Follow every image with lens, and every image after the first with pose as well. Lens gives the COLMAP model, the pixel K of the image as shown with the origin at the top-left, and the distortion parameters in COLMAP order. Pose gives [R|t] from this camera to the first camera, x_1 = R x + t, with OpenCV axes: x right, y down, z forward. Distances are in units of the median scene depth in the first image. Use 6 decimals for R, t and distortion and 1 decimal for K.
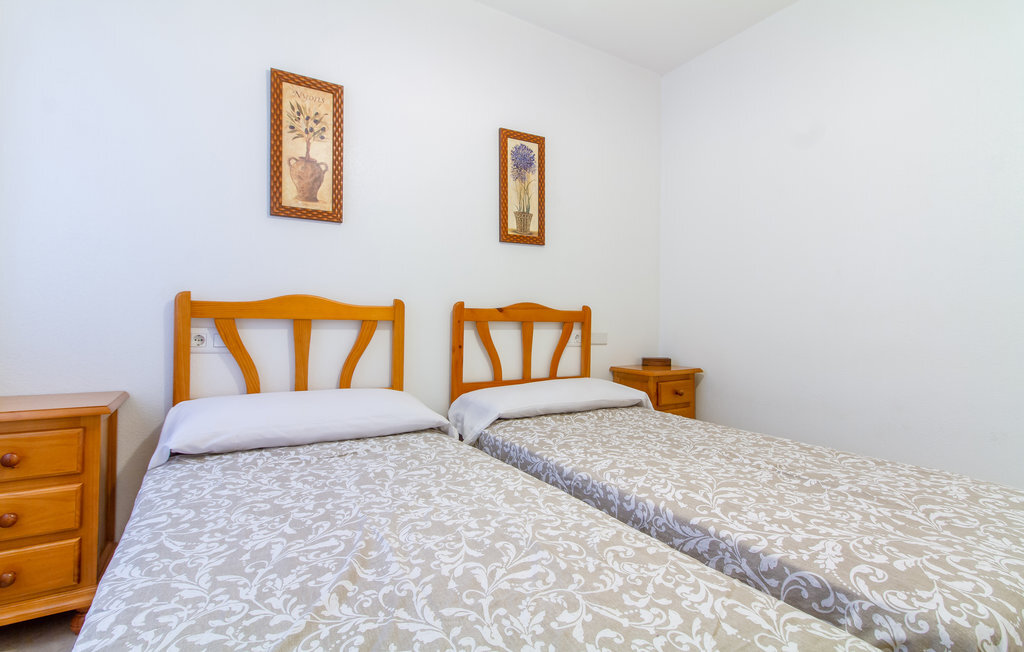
lens RADIAL K [[483.3, 0, 509.3], [0, 483.3, 323.8], [0, 0, 1]] dist [0.006300, -0.000665]
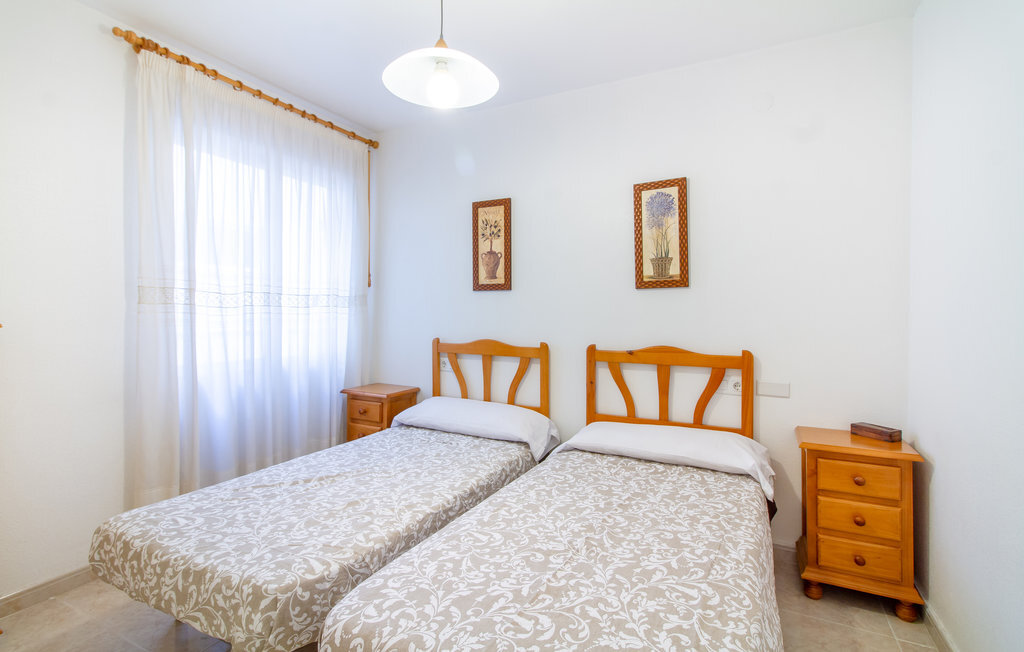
lens RADIAL K [[483.3, 0, 509.3], [0, 483.3, 323.8], [0, 0, 1]] dist [0.006300, -0.000665]
pose [[0.511373, 0.013505, -0.859253, 0.867672], [-0.005225, 0.999907, 0.012606, -0.118470], [0.859343, -0.001957, 0.511396, 0.232639]]
